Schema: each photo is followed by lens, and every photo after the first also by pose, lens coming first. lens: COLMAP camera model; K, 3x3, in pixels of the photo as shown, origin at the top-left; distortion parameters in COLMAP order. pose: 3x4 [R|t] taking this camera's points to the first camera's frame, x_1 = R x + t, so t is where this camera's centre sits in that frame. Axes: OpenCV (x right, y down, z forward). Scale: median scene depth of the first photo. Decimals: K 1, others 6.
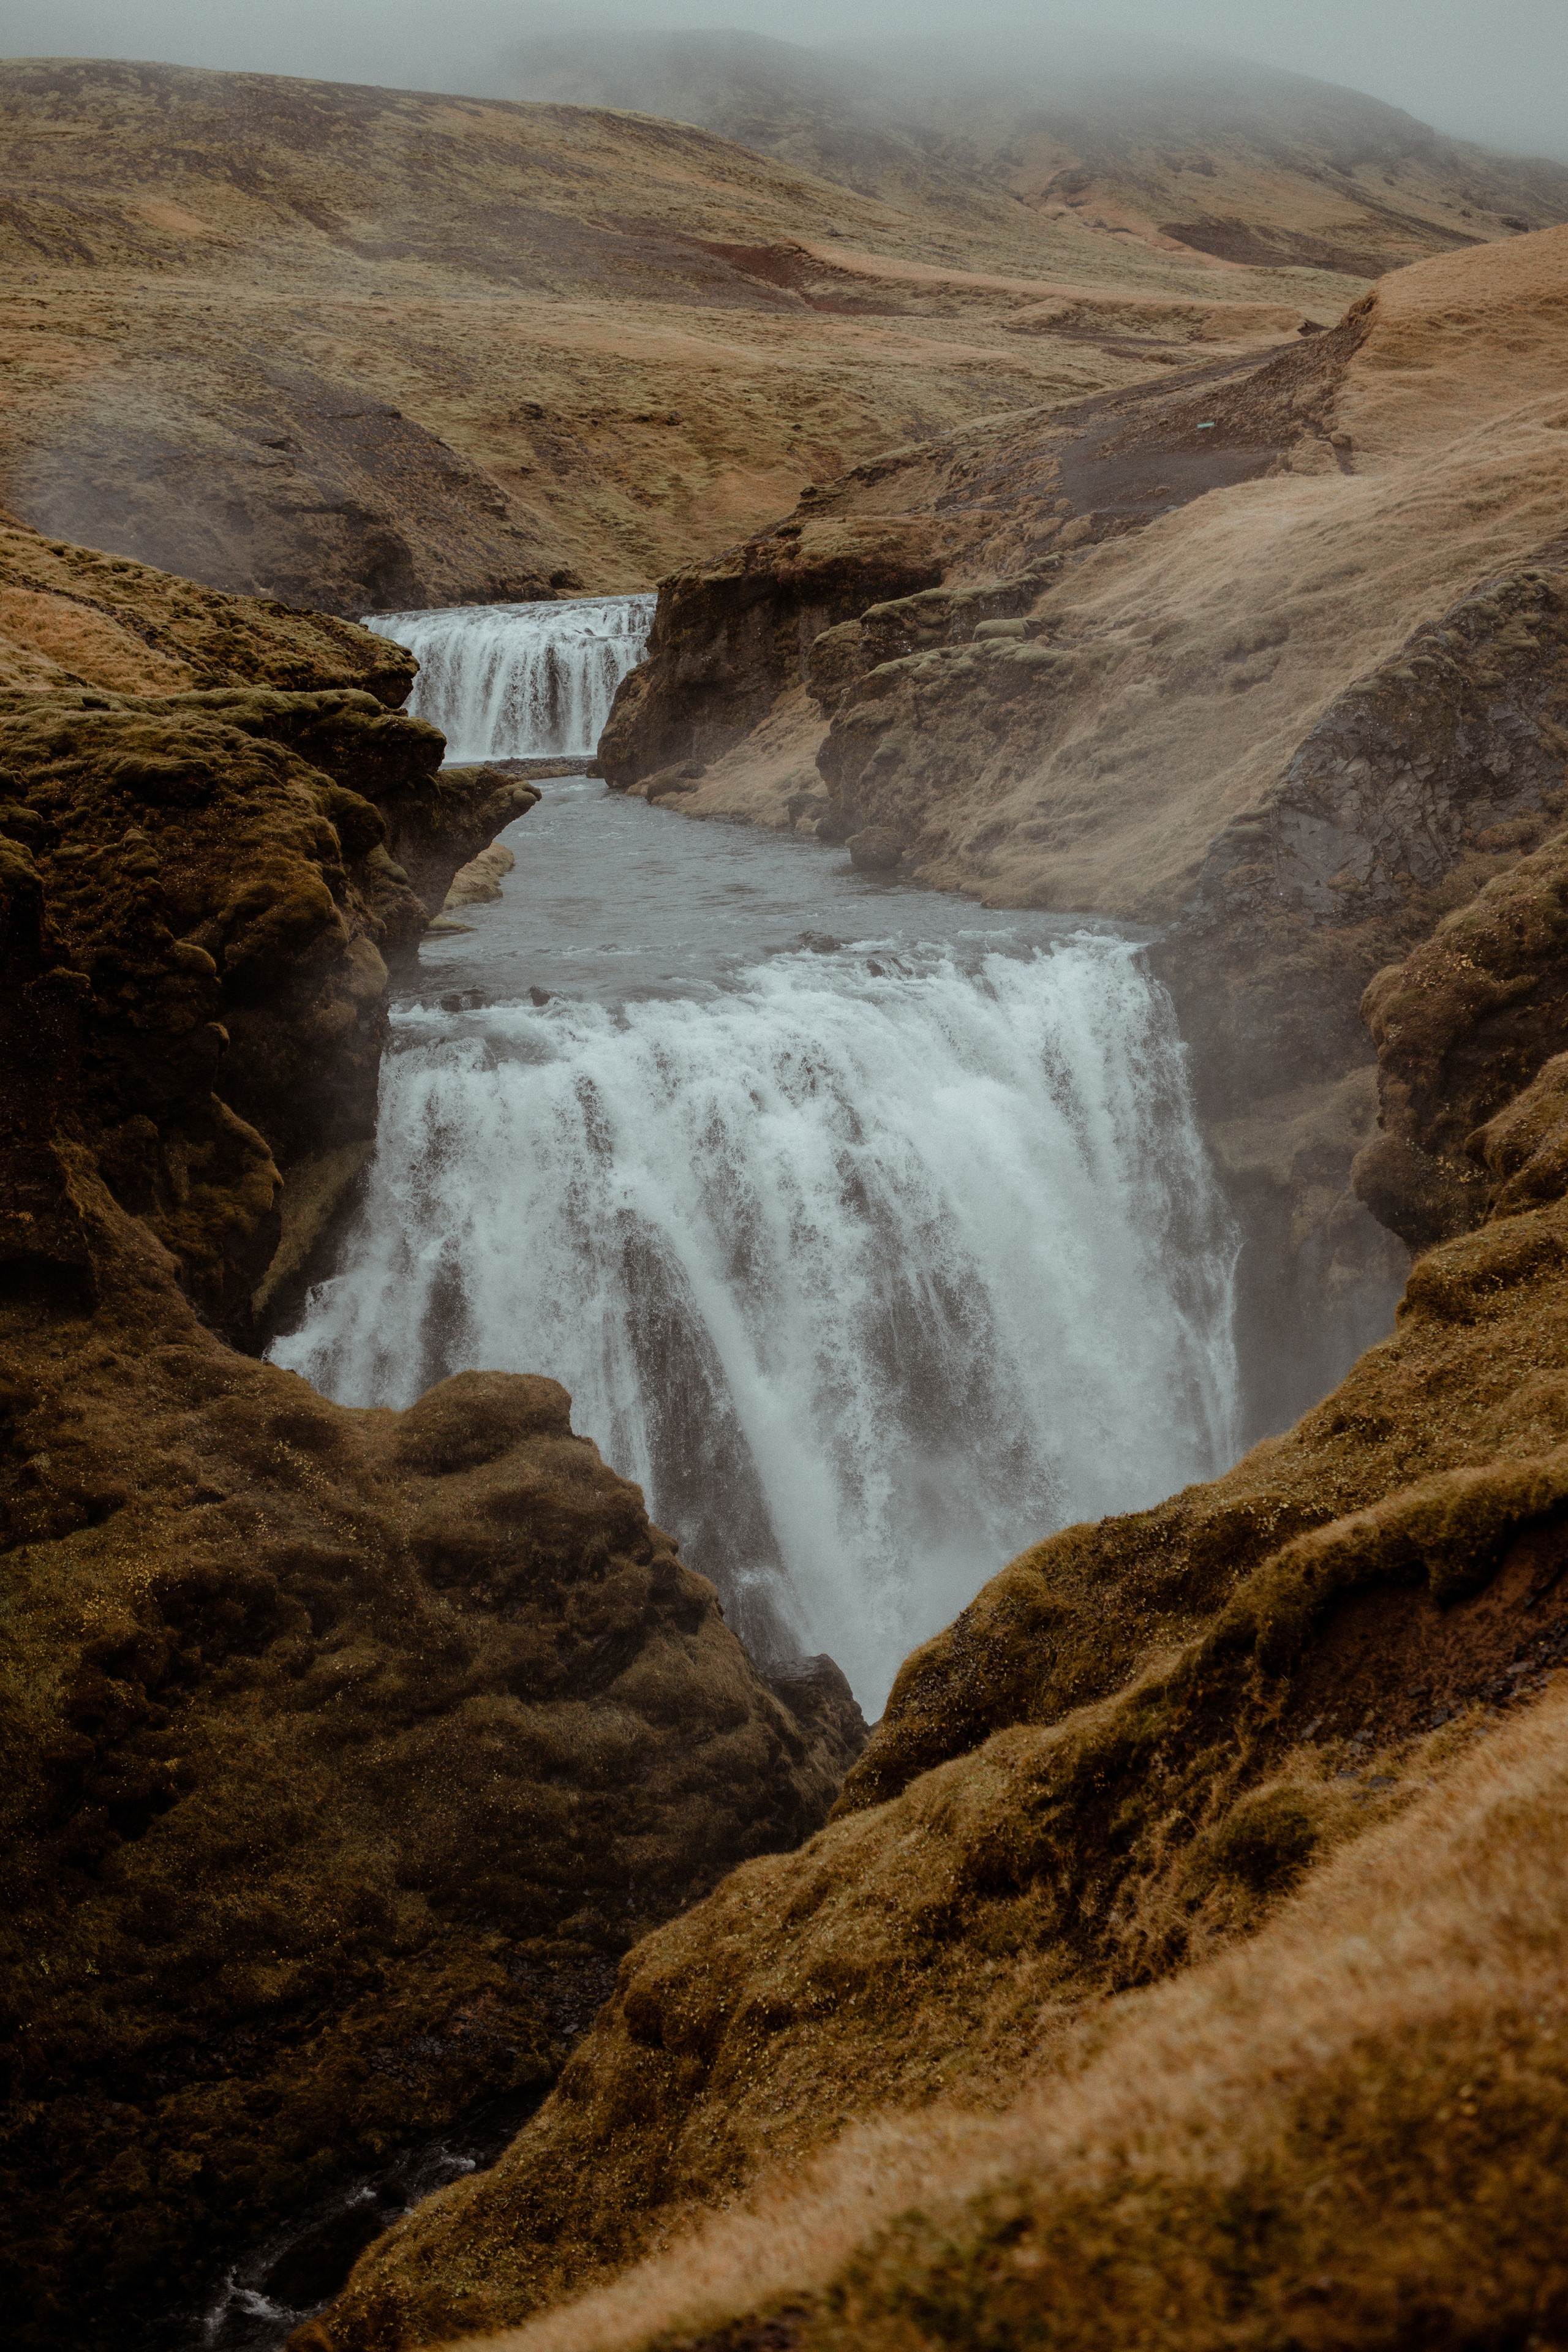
lens RADIAL K [[3244.7, 0, 784.0], [0, 3244.7, 1176.0], [0, 0, 1]] dist [-0.007751, 0.061043]
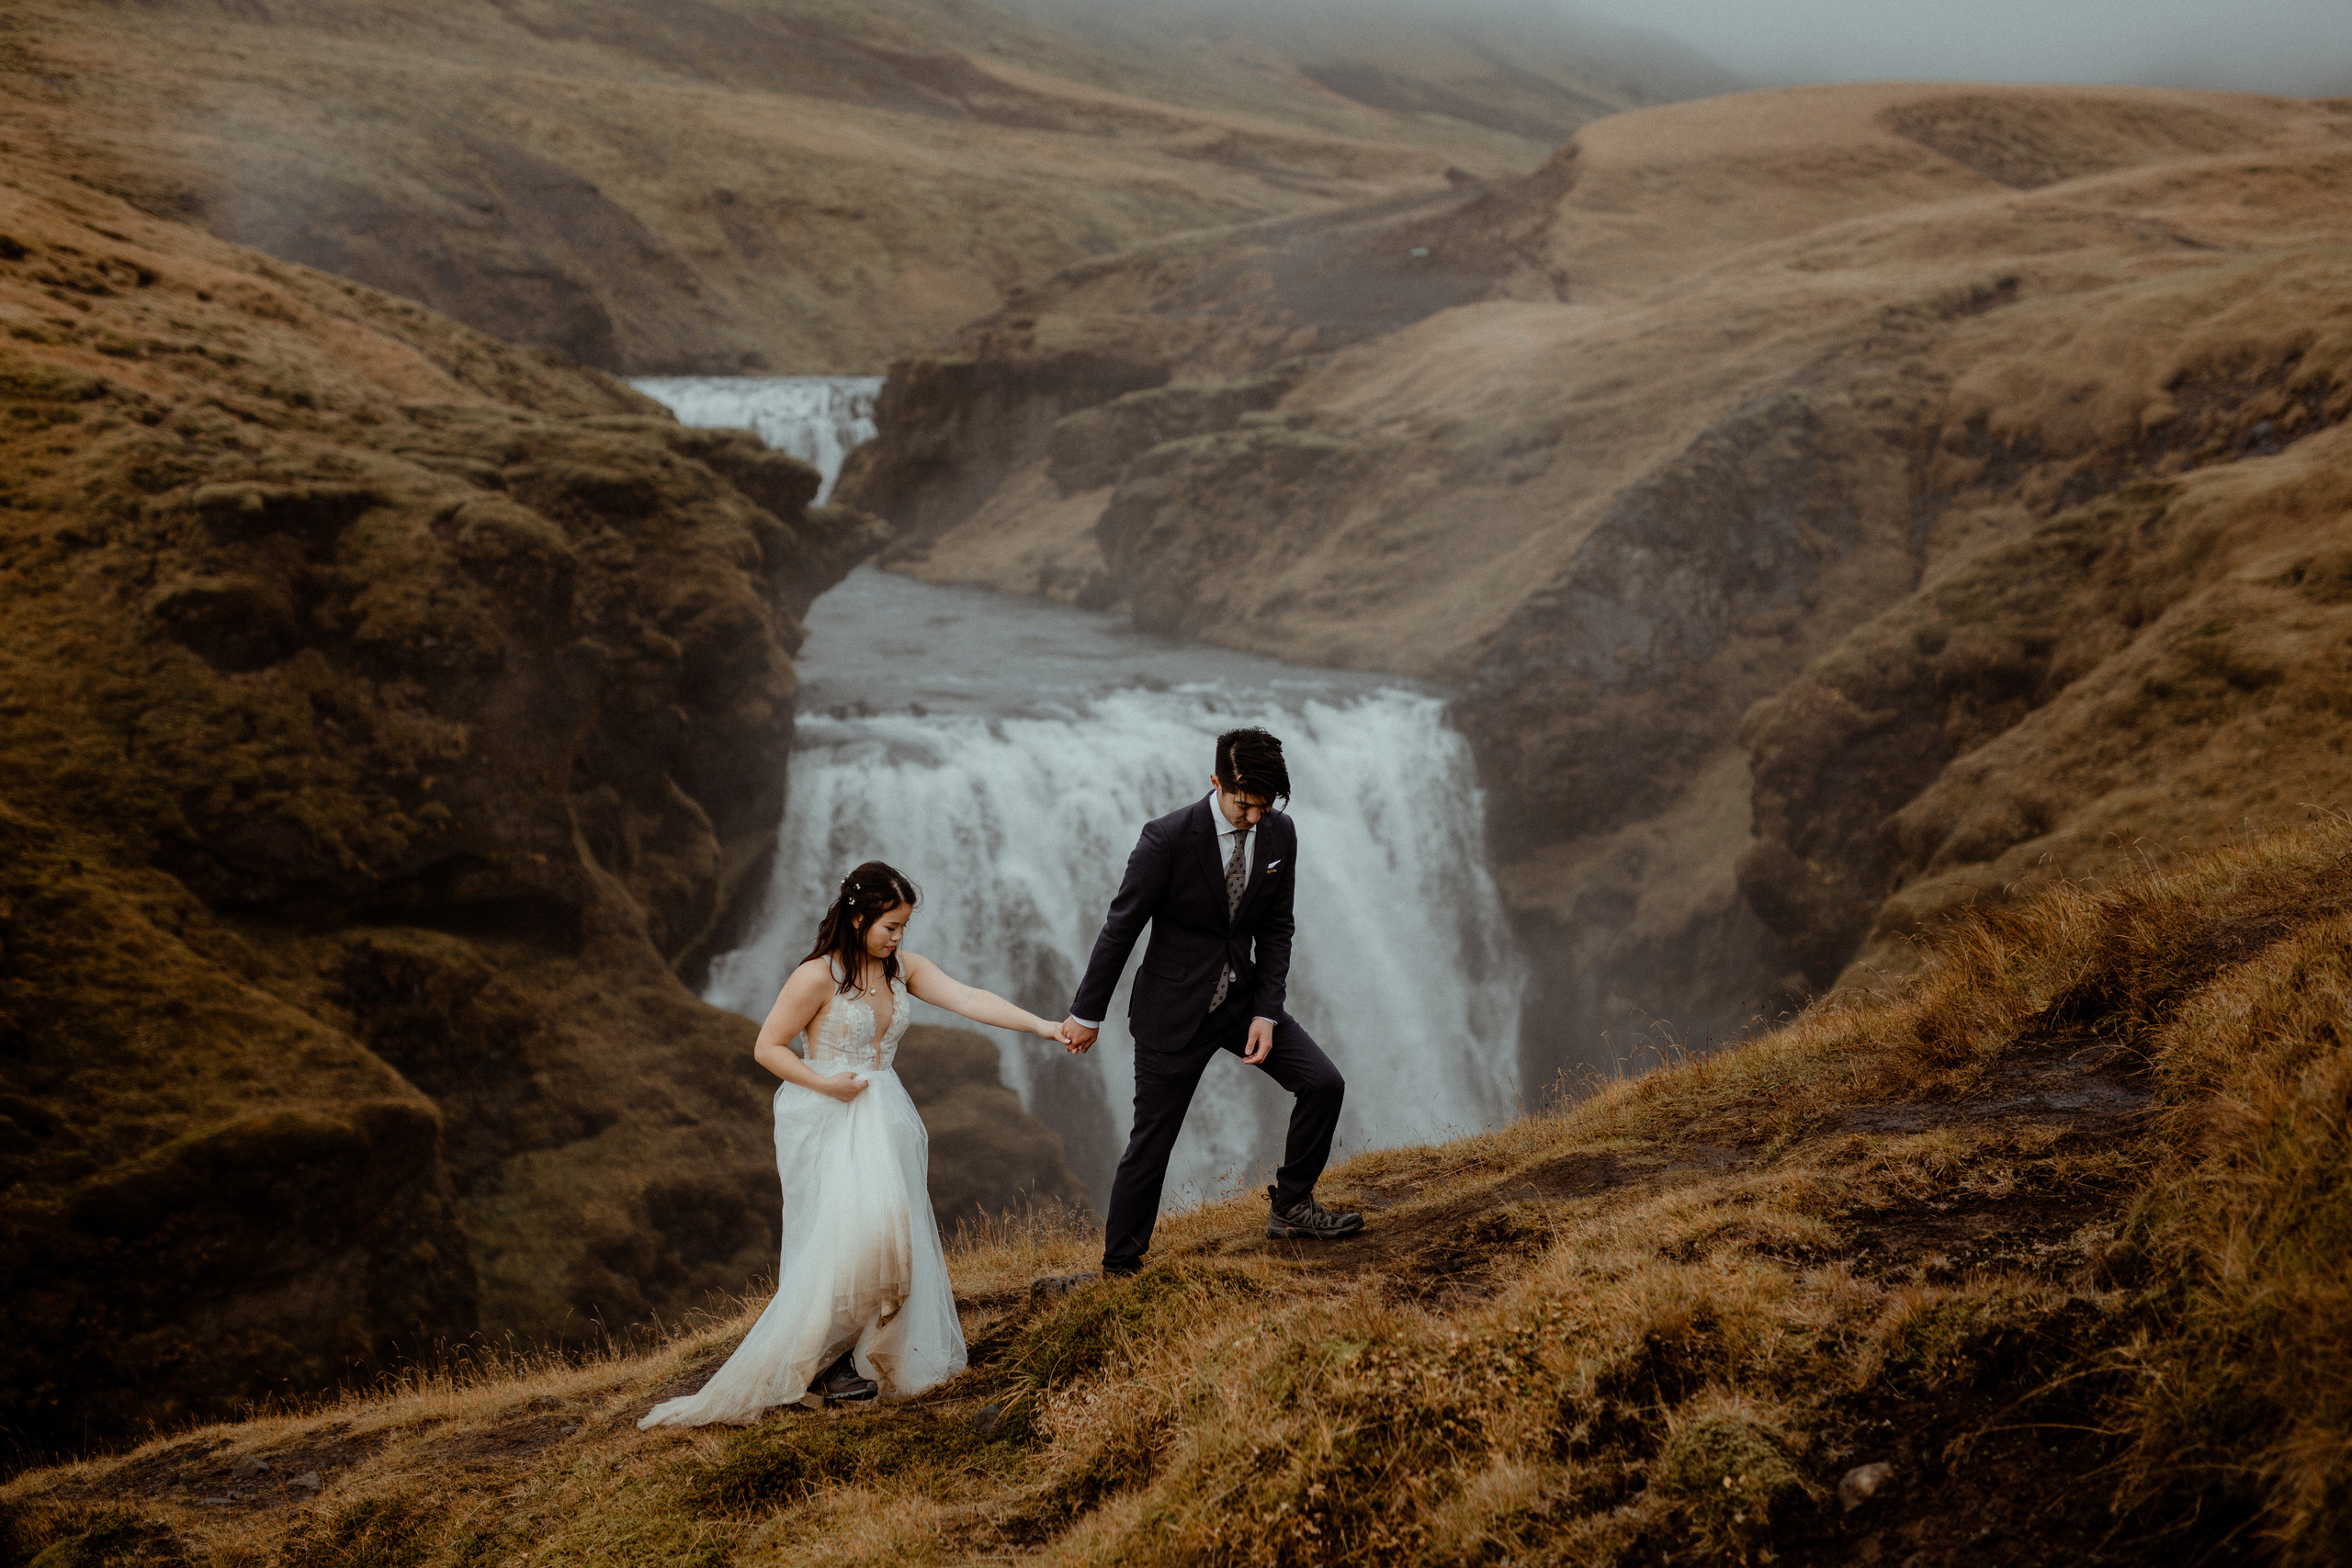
lens RADIAL K [[3244.3, 0, 1178.7], [0, 3244.3, 816.0], [0, 0, 1]] dist [-0.007751, 0.061043]
pose [[0.993852, 0.054413, 0.096424, -0.071781], [-0.049275, 0.997275, -0.054899, 0.027913], [-0.099148, 0.049810, 0.993825, -0.075397]]
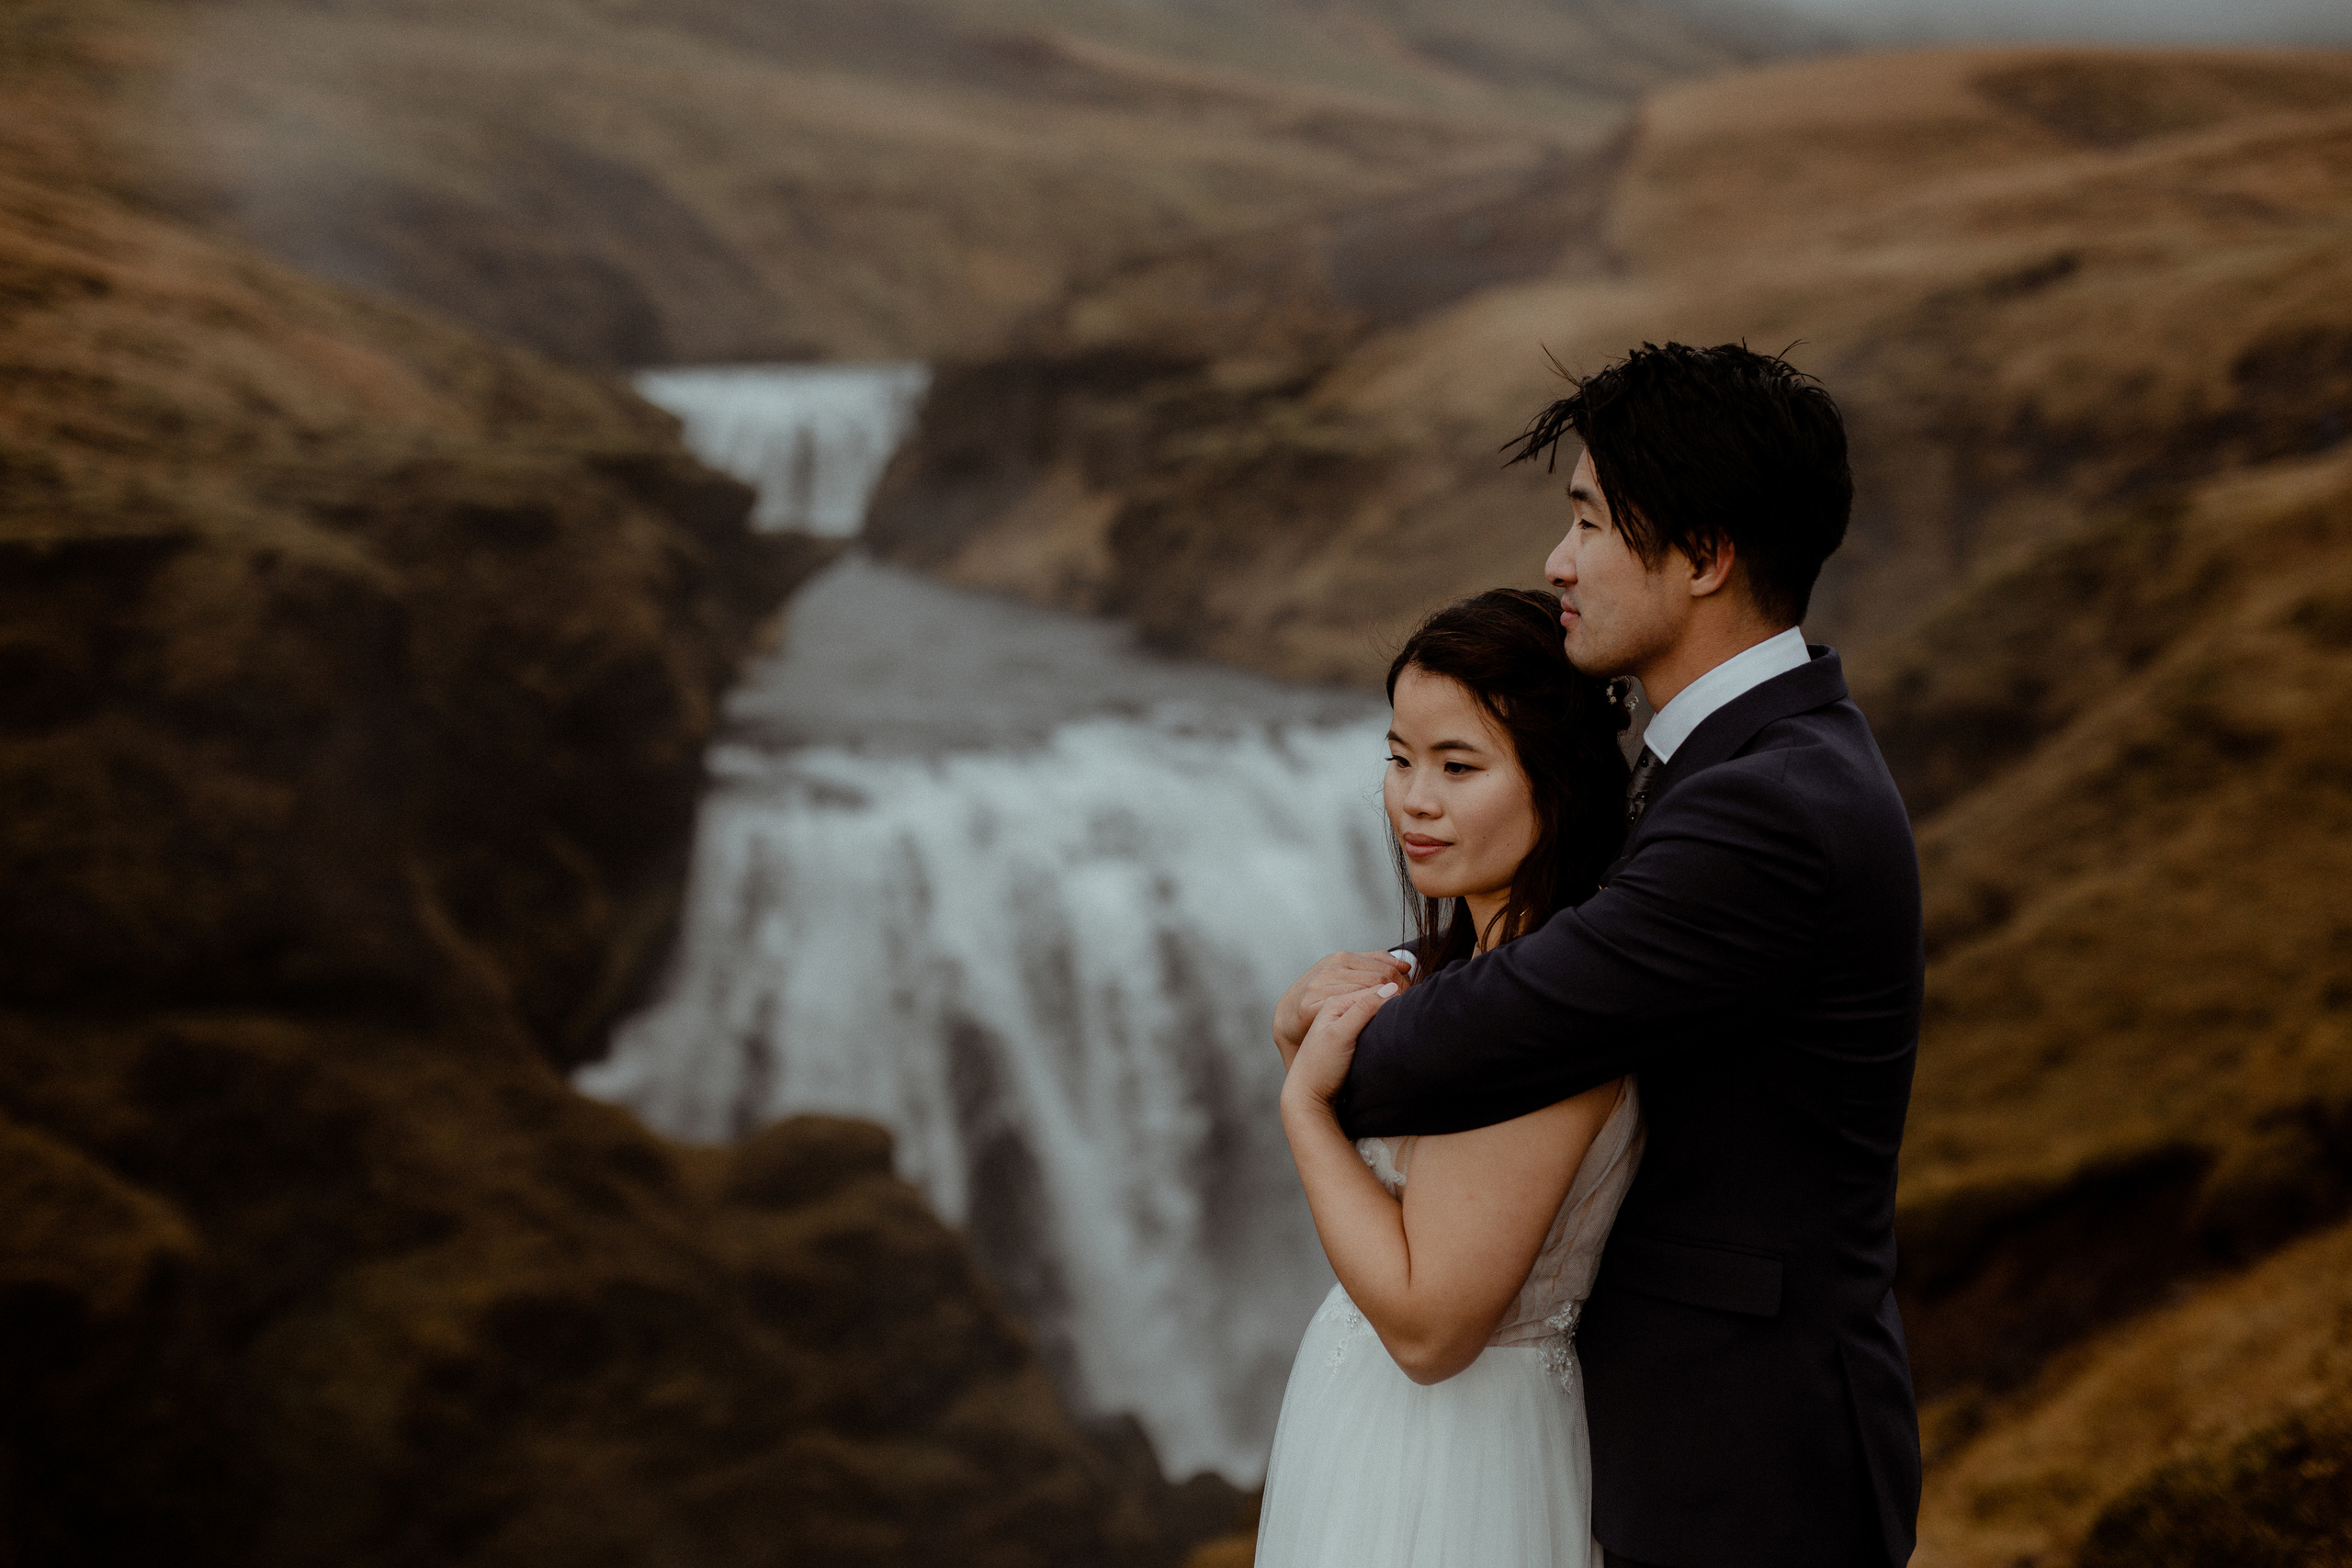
lens RADIAL K [[3281.7, 0, 1176.0], [0, 3281.7, 784.0], [0, 0, 1]] dist [-0.001947, 0.016582]
pose [[0.997277, 0.044543, 0.058769, -0.027827], [-0.041118, 0.997455, -0.058250, 0.008705], [-0.061214, 0.055675, 0.996571, -0.018780]]
